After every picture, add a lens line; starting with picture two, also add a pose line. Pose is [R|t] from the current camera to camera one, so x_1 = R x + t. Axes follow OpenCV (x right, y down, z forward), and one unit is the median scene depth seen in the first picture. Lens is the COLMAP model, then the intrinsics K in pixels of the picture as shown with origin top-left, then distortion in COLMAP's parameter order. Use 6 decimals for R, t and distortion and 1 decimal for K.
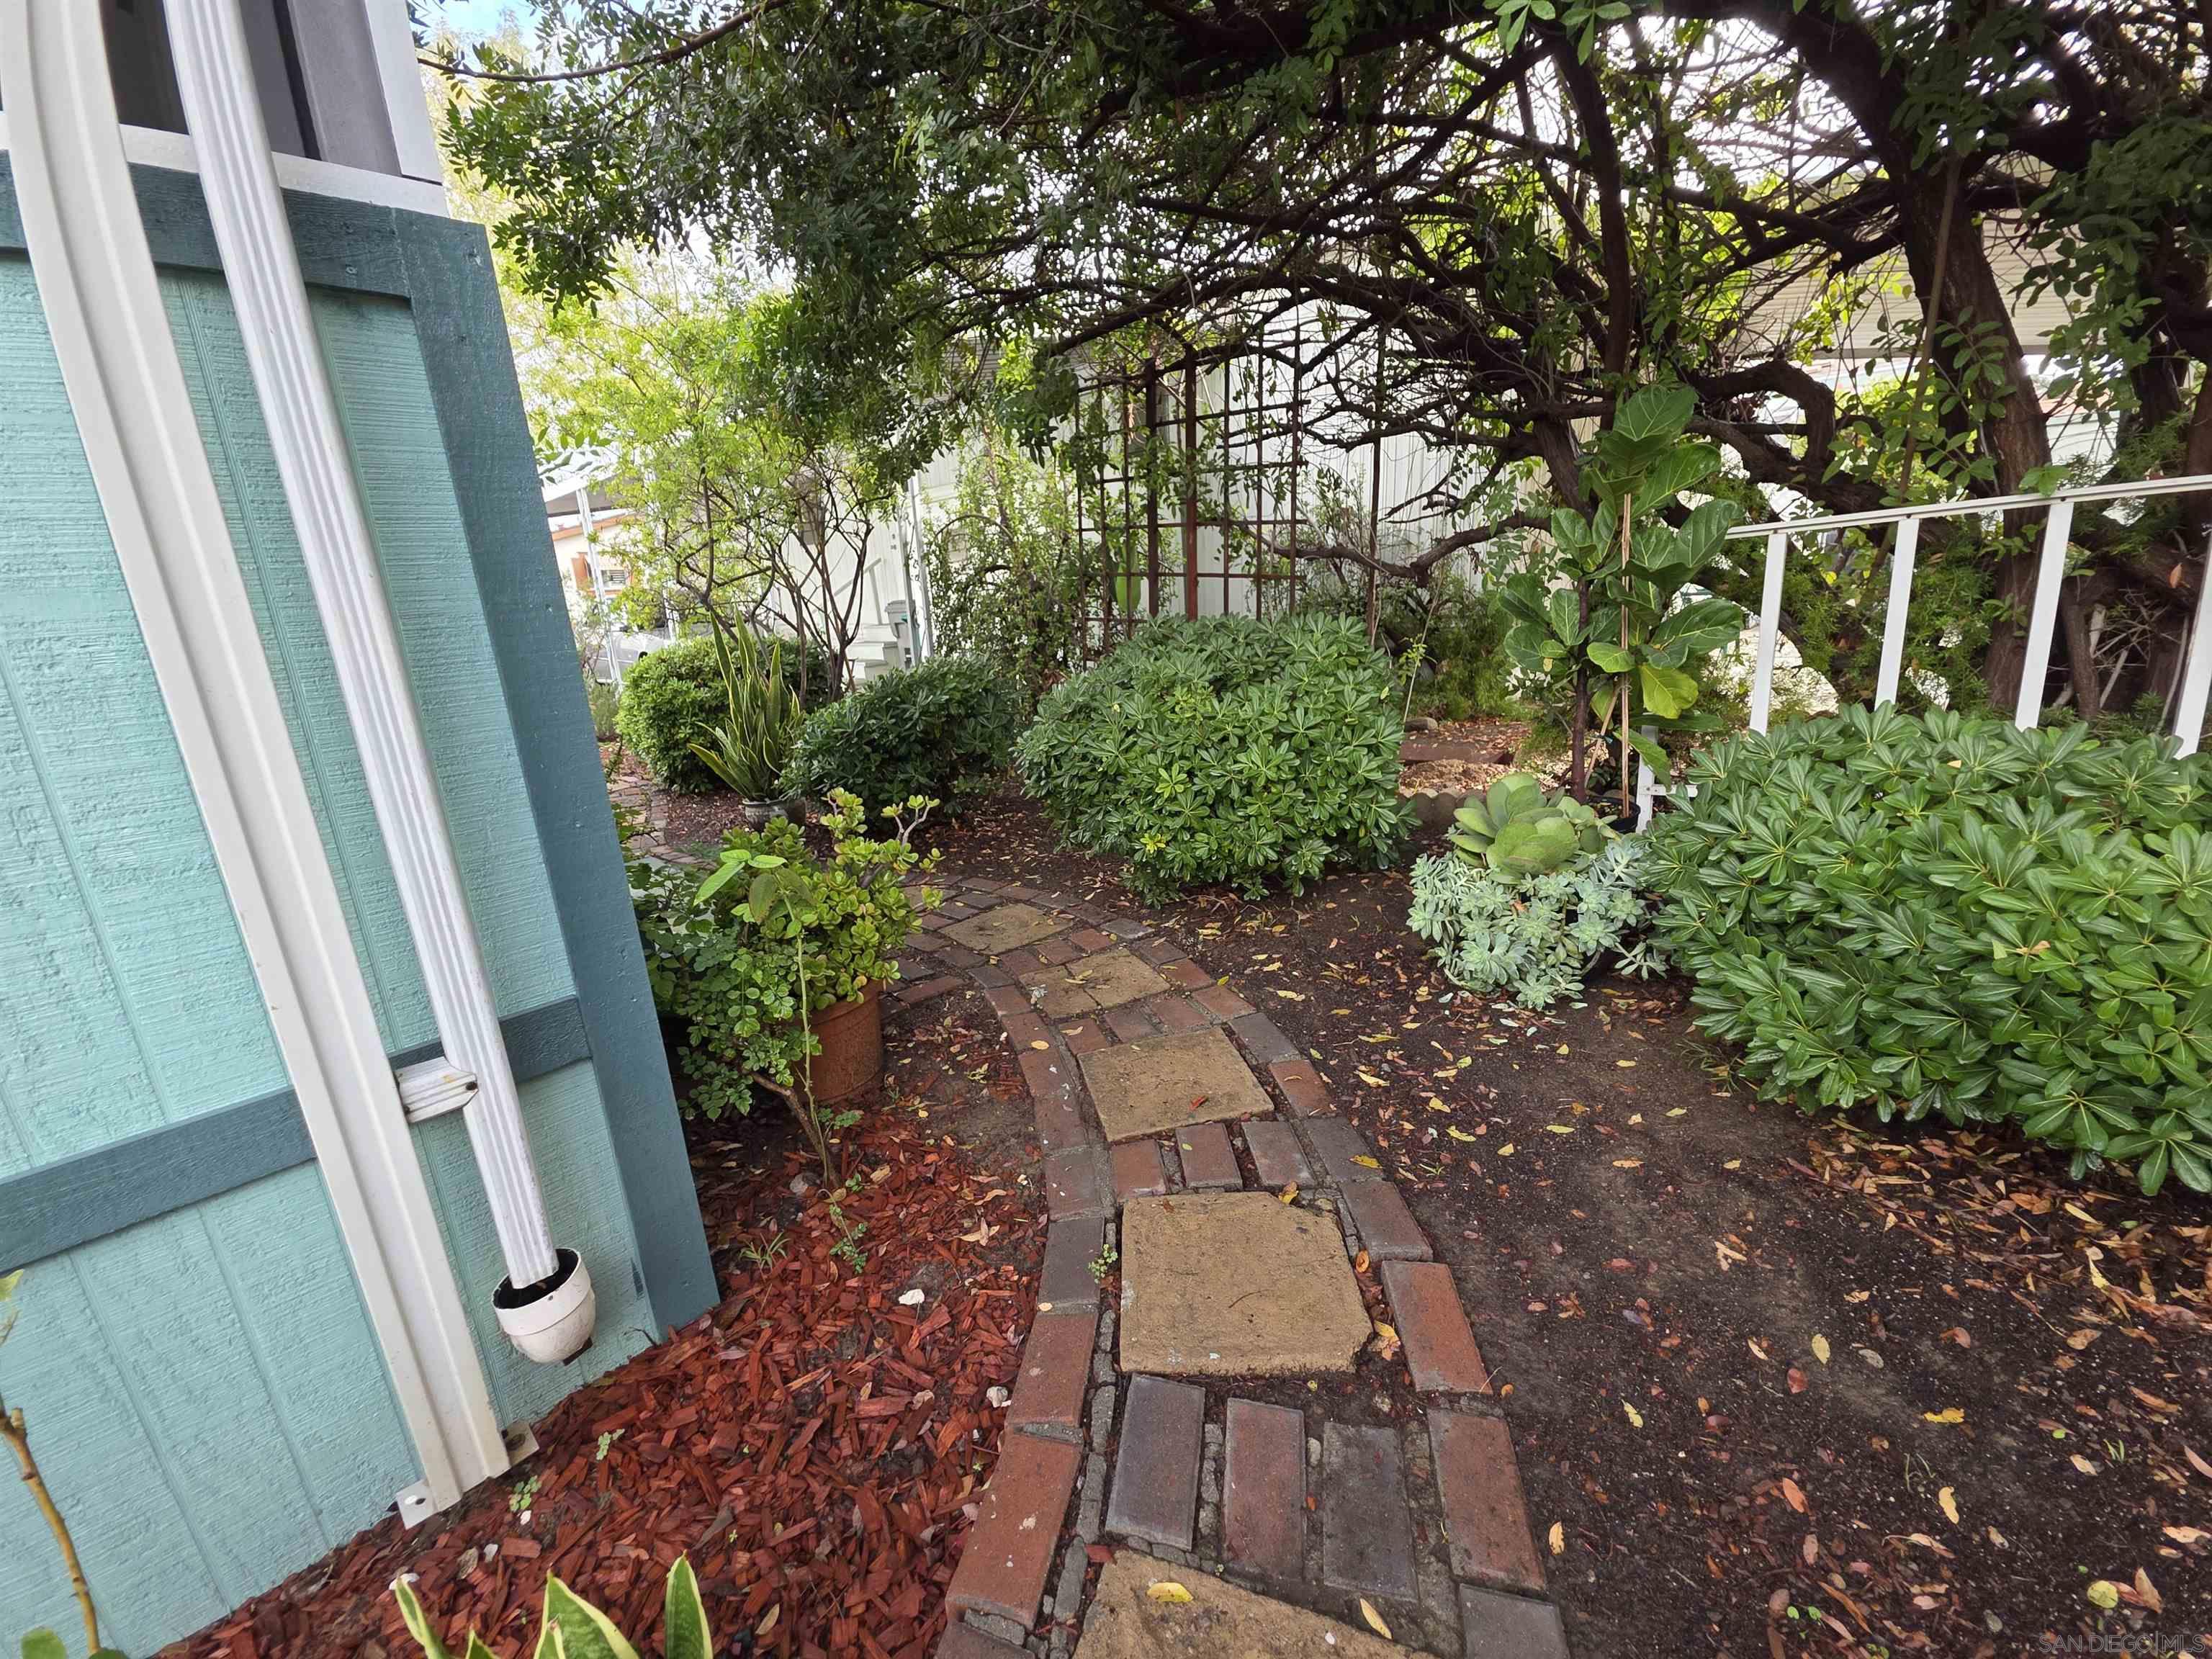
lens RADIAL K [[878.8, 0, 1107.3], [0, 878.8, 819.0], [0, 0, 1]] dist [0.012879, -0.008233]
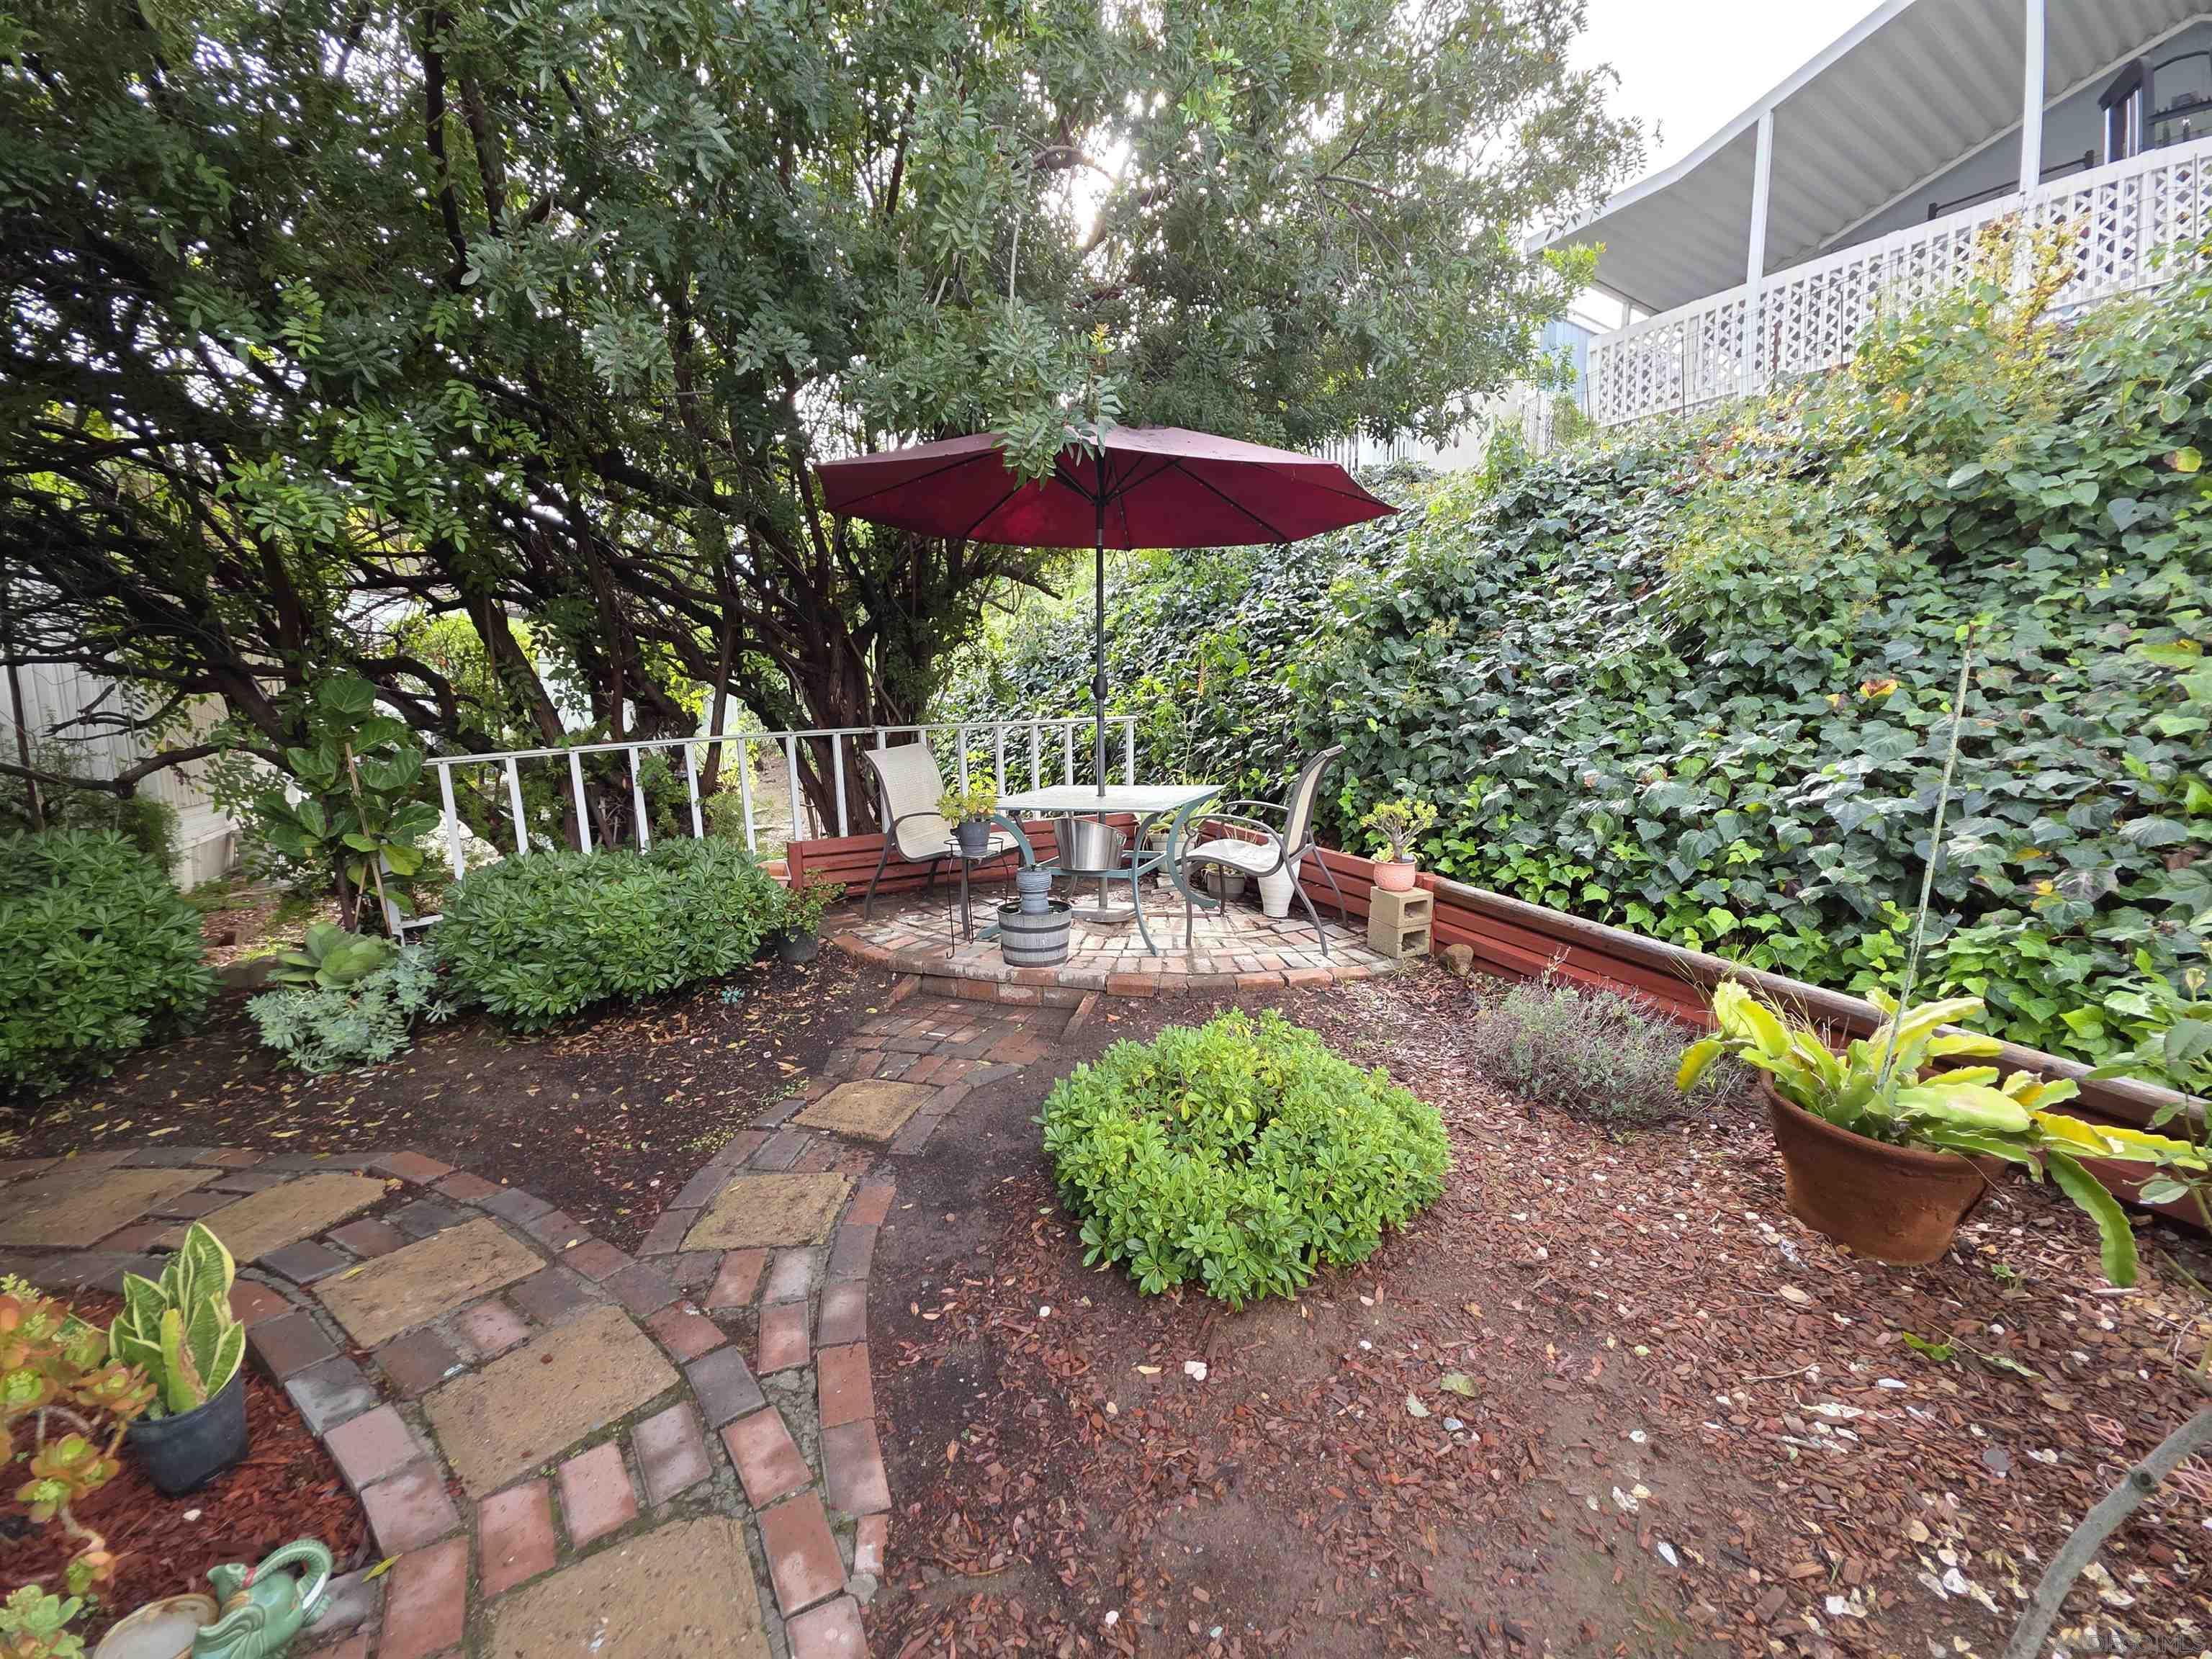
lens RADIAL K [[878.8, 0, 1103.2], [0, 878.8, 832.2], [0, 0, 1]] dist [0.012879, -0.008233]
pose [[0.250764, -0.085541, 0.964261, -0.635497], [0.253270, 0.967190, 0.019936, 0.105720], [-0.934330, 0.239219, 0.264201, -0.676385]]
